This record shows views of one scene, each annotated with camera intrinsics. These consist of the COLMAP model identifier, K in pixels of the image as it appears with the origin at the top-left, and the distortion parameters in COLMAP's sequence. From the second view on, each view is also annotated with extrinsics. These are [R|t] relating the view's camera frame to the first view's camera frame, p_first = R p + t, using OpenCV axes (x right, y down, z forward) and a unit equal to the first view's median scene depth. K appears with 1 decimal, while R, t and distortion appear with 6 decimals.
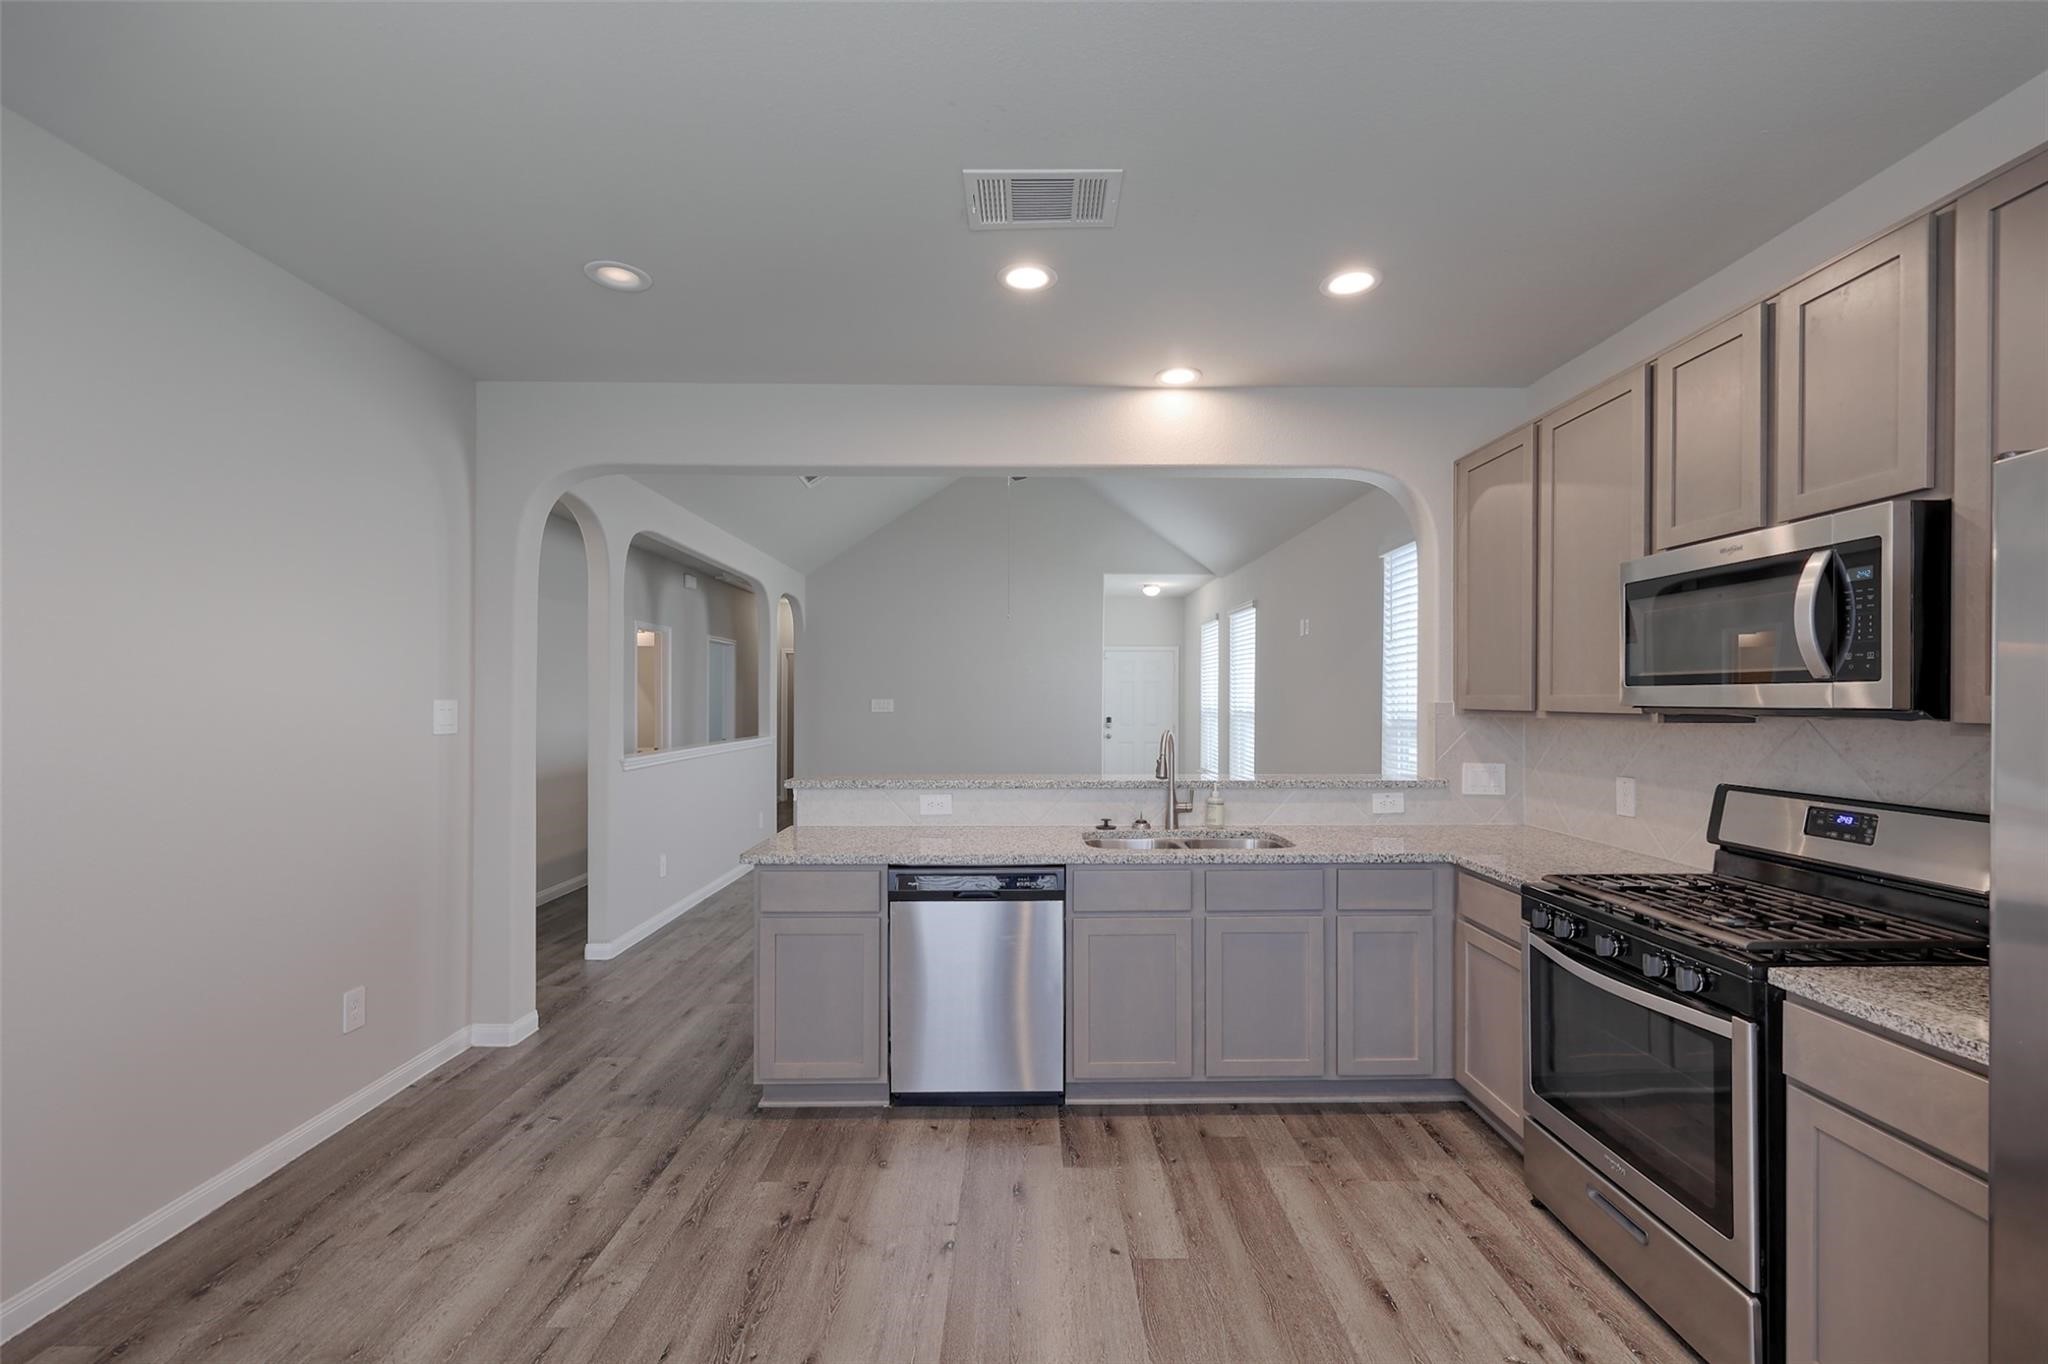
lens RADIAL K [[838.4, 0, 1022.5], [0, 838.4, 698.3], [0, 0, 1]] dist [-0.000173, 0.000013]
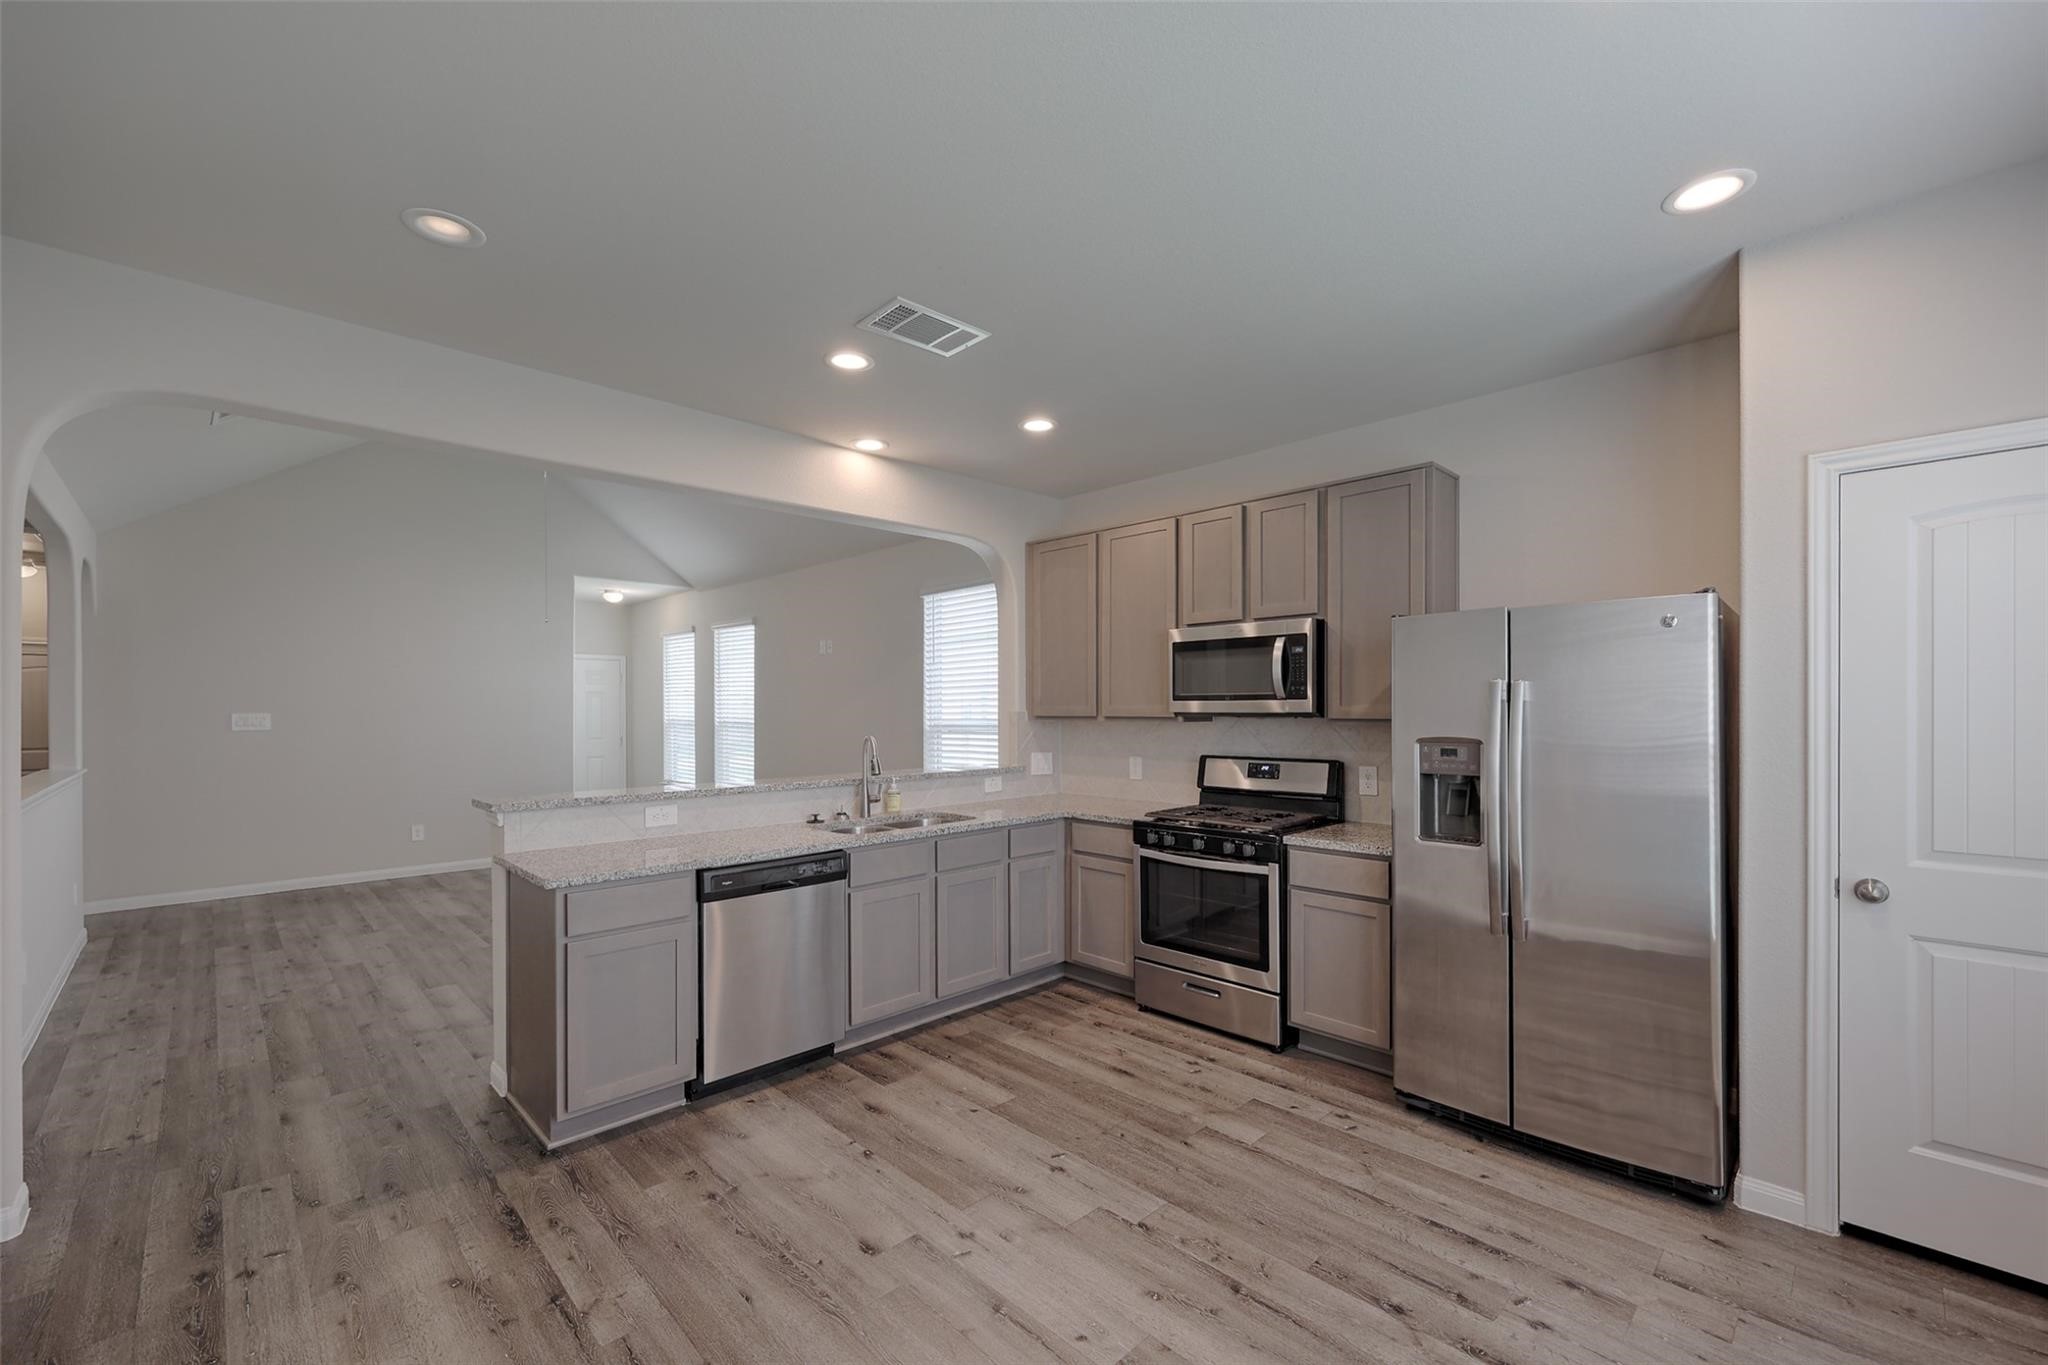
lens RADIAL K [[843.8, 0, 1022.0], [0, 843.8, 709.0], [0, 0, 1]] dist [-0.000325, 0.000106]
pose [[0.722570, -0.004462, 0.691283, -0.654470], [0.004086, 0.999989, 0.002183, -0.003037], [-0.691285, 0.001247, 0.722581, -0.048314]]
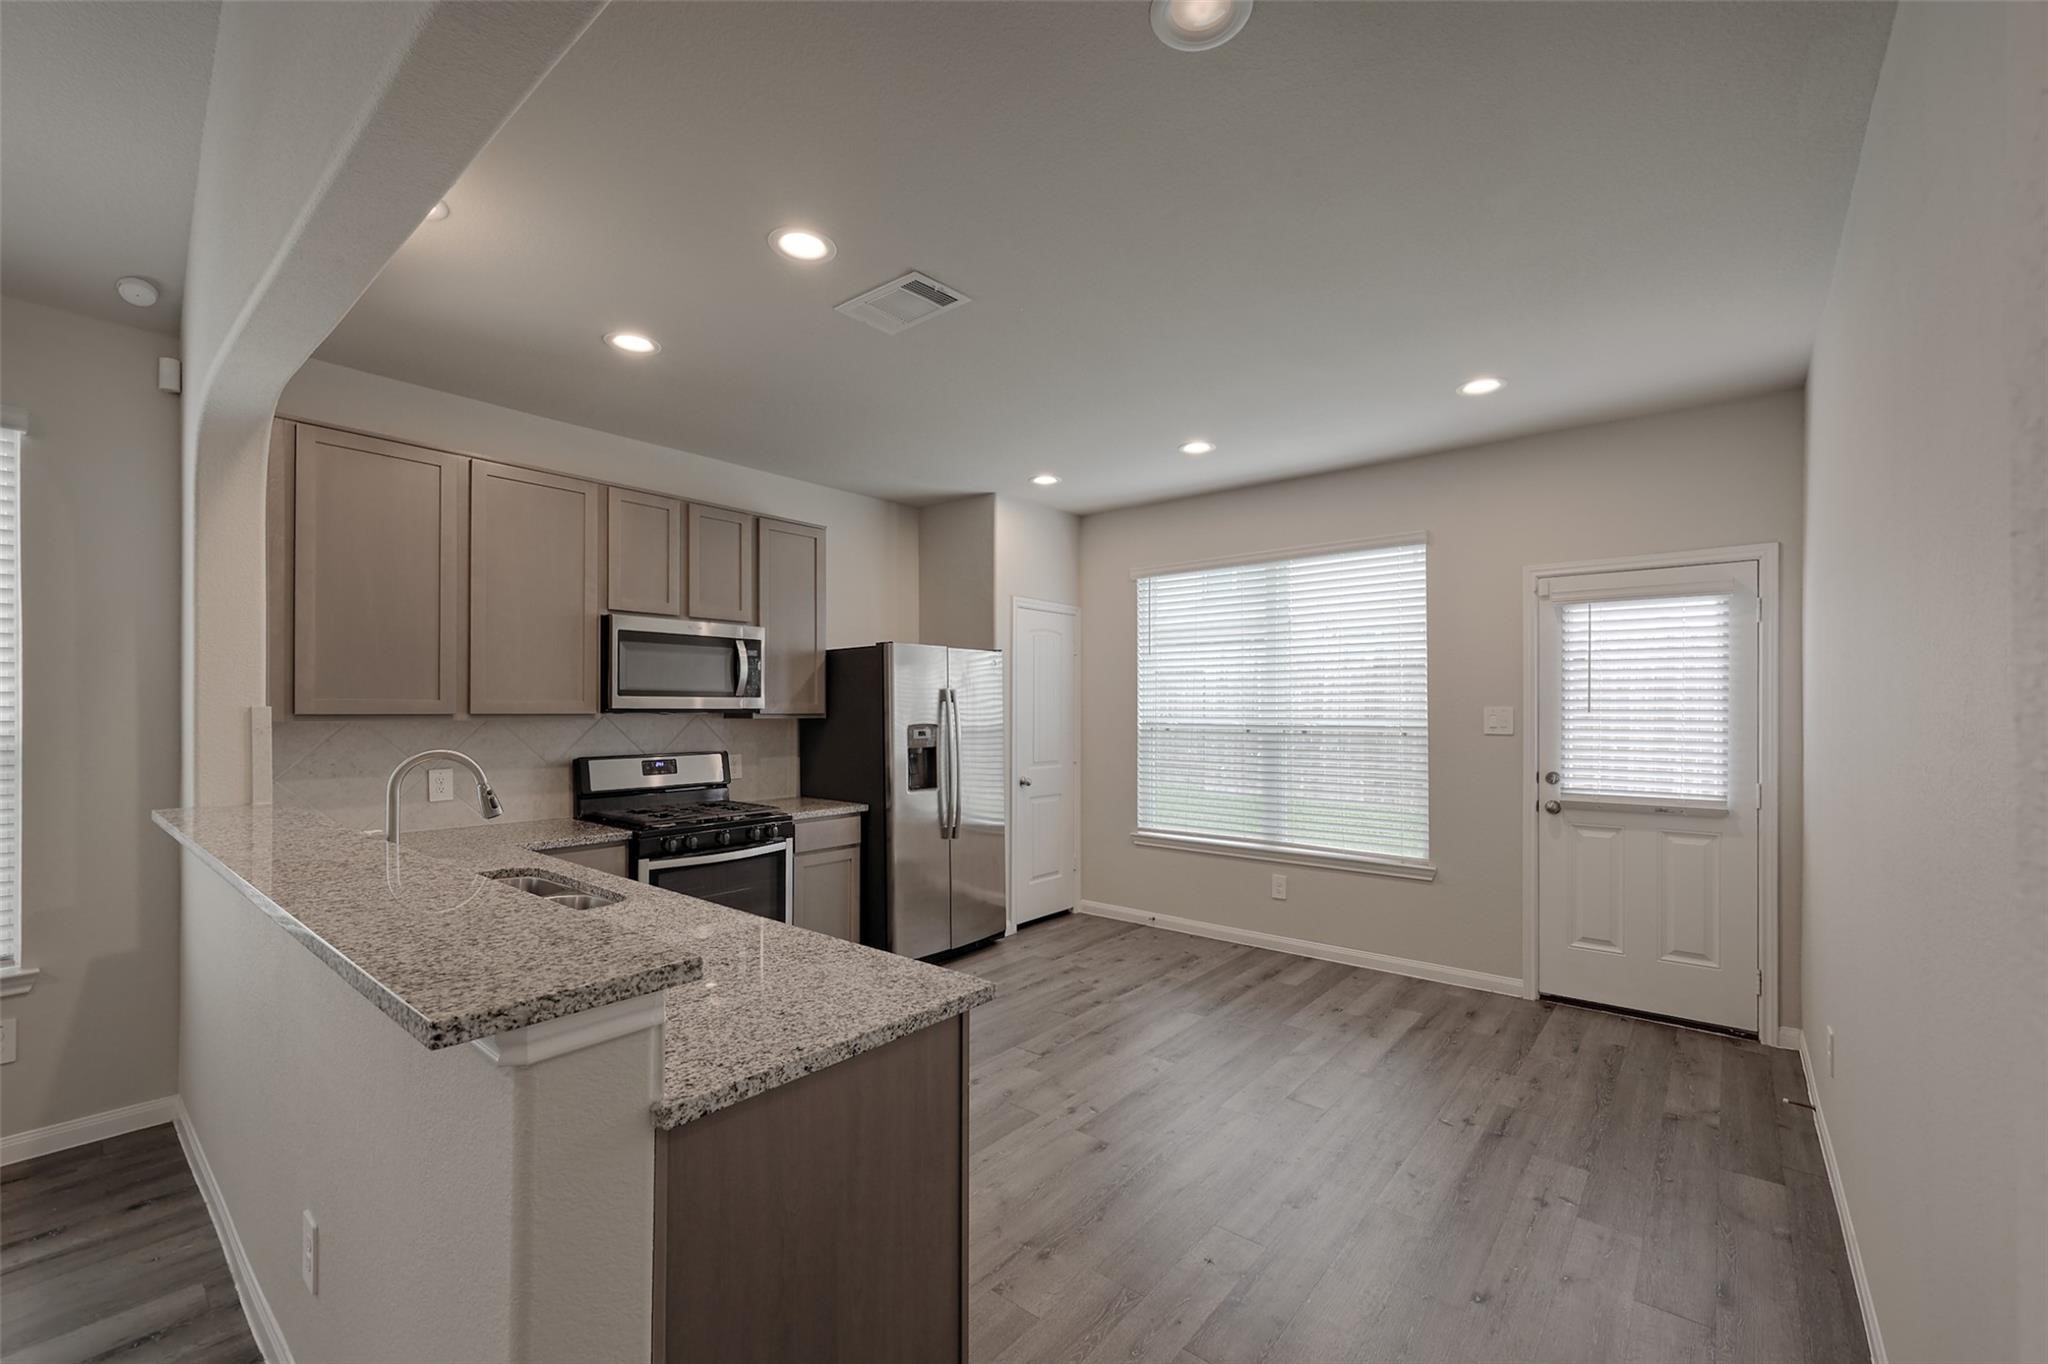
lens RADIAL K [[843.8, 0, 1022.0], [0, 843.8, 708.5], [0, 0, 1]] dist [-0.000325, 0.000106]
pose [[-0.761036, 0.000045, 0.648709, -0.774894], [-0.000106, 1.000000, -0.000193, 0.008485], [-0.648709, -0.000215, -0.761036, 1.533311]]
